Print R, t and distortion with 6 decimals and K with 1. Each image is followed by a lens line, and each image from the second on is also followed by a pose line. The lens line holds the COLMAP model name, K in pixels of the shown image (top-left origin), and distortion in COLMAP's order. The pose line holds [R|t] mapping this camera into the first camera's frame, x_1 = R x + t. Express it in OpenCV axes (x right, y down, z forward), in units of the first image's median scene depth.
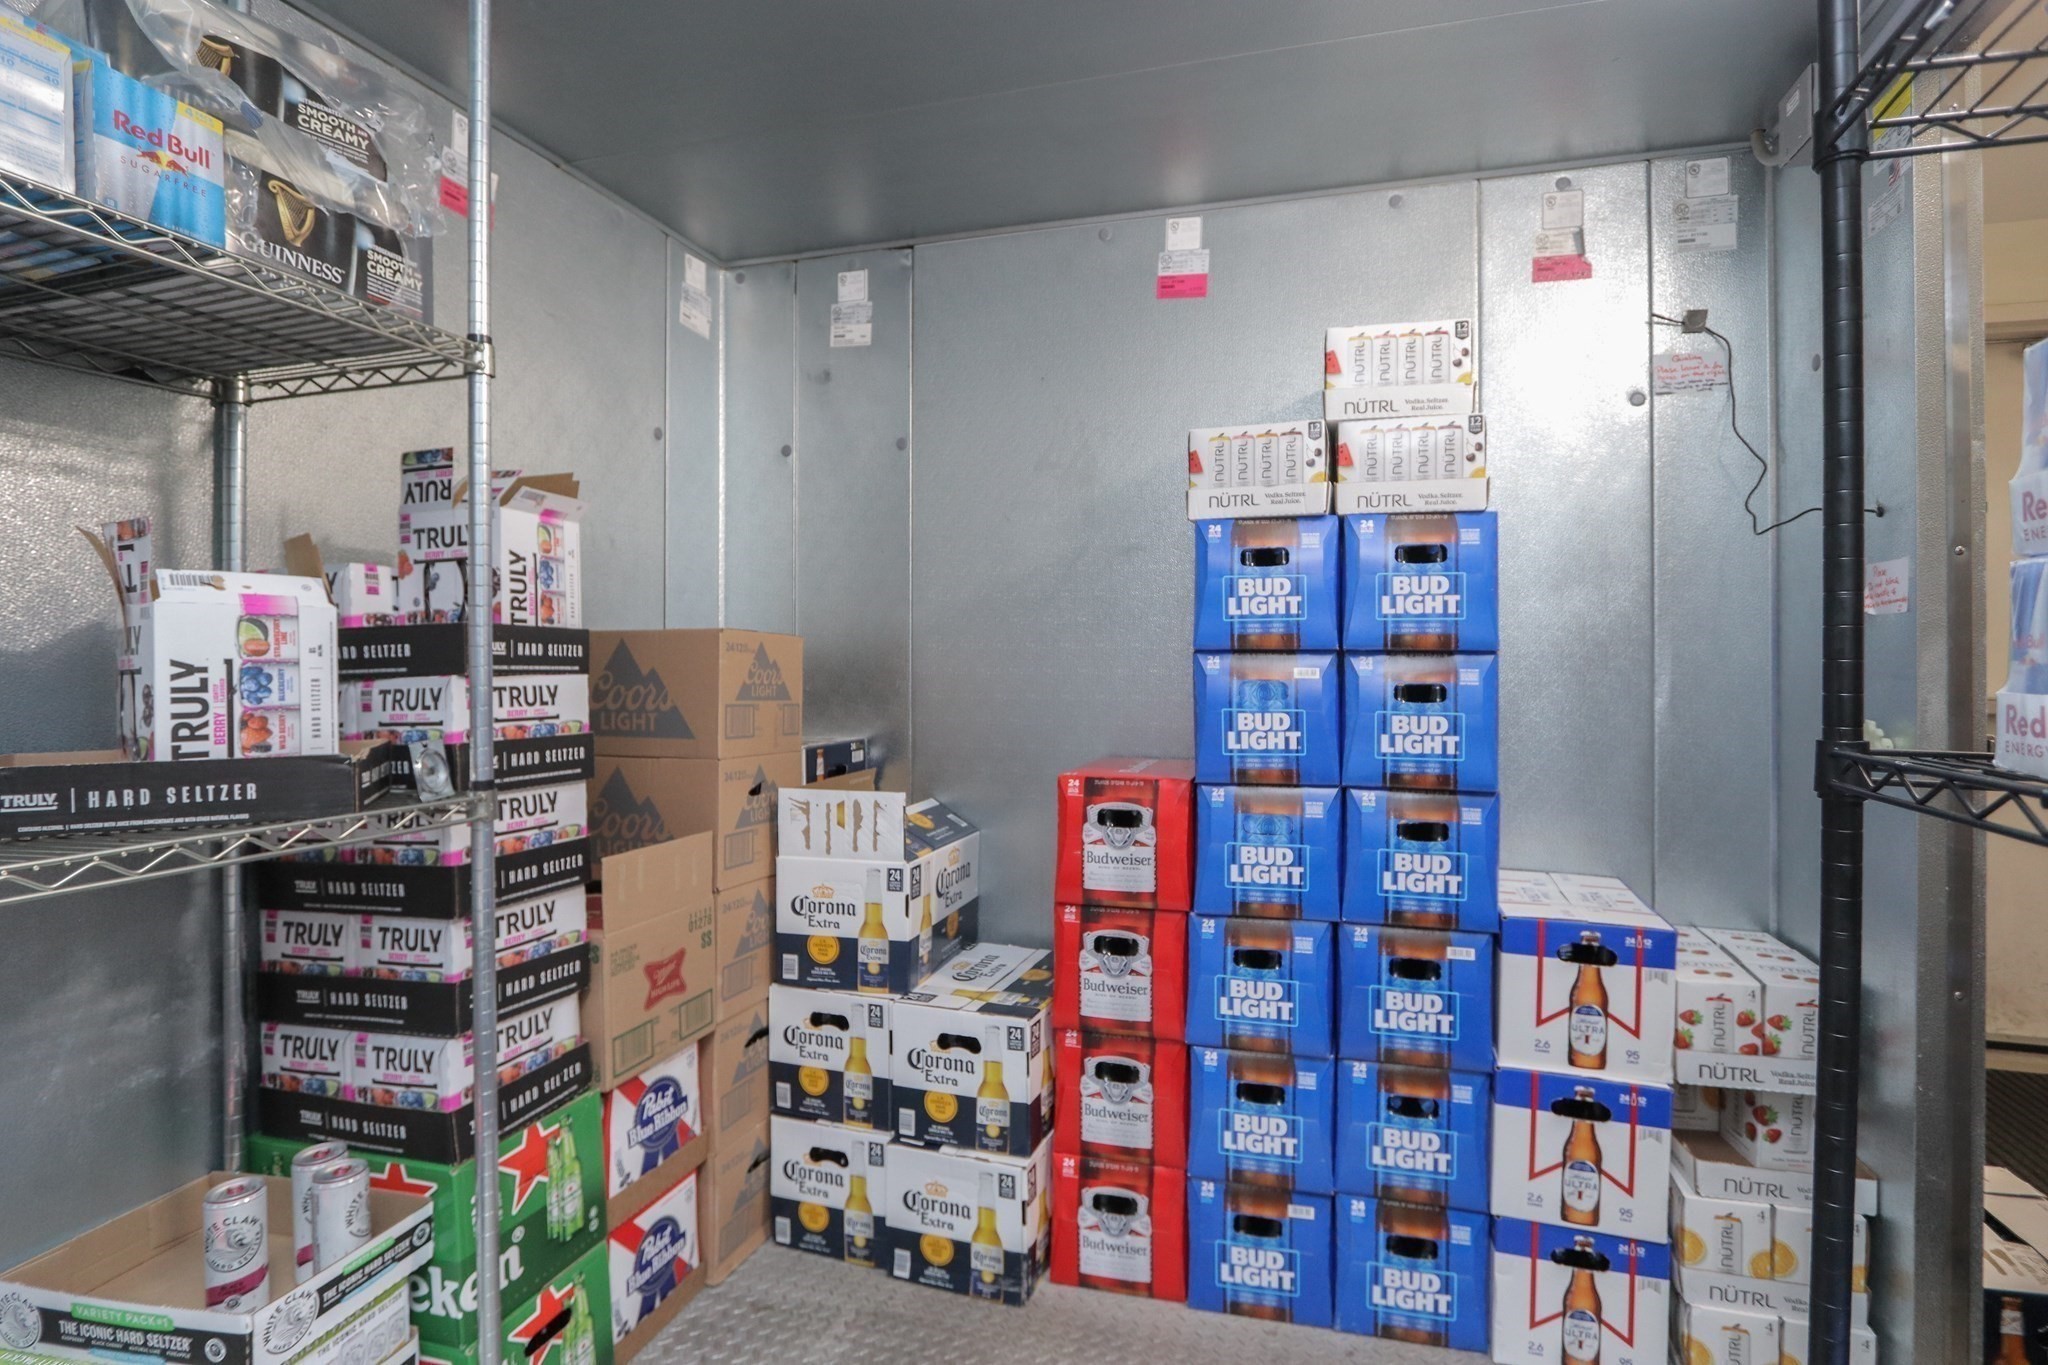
lens RADIAL K [[1002.1, 0, 1027.5], [0, 1002.1, 667.9], [0, 0, 1]] dist [-0.000750, 0.000195]
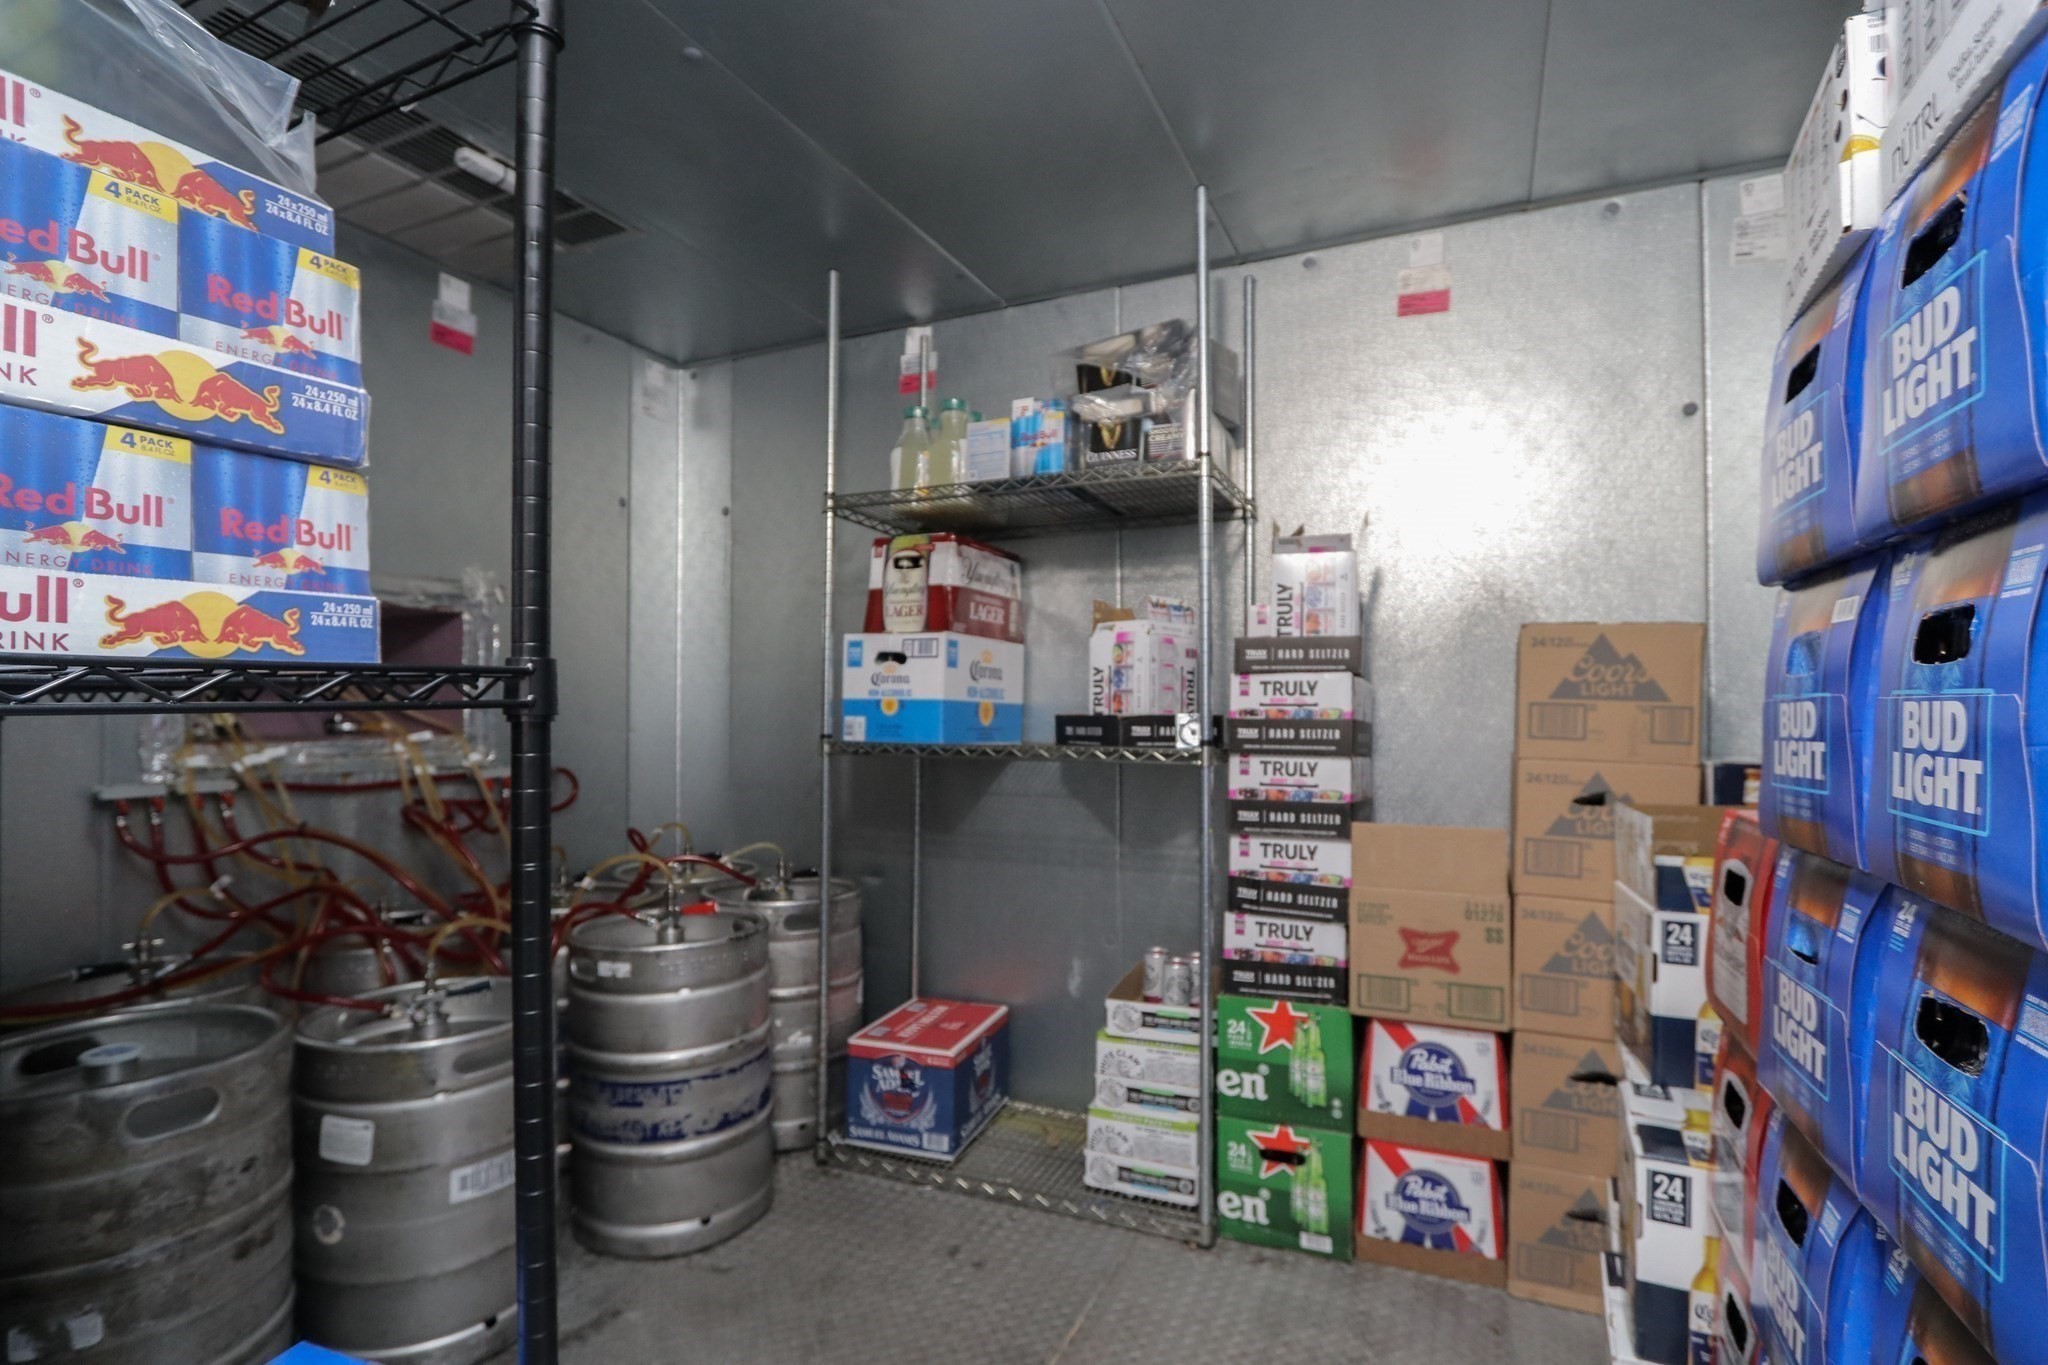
lens RADIAL K [[970.8, 0, 1025.3], [0, 970.8, 704.9], [0, 0, 1]] dist [0.001548, 0.000211]
pose [[-0.108653, -0.001930, -0.994078, 0.823625], [-0.005099, 0.999986, -0.001385, 0.052144], [0.994067, 0.004918, -0.108661, 0.754964]]
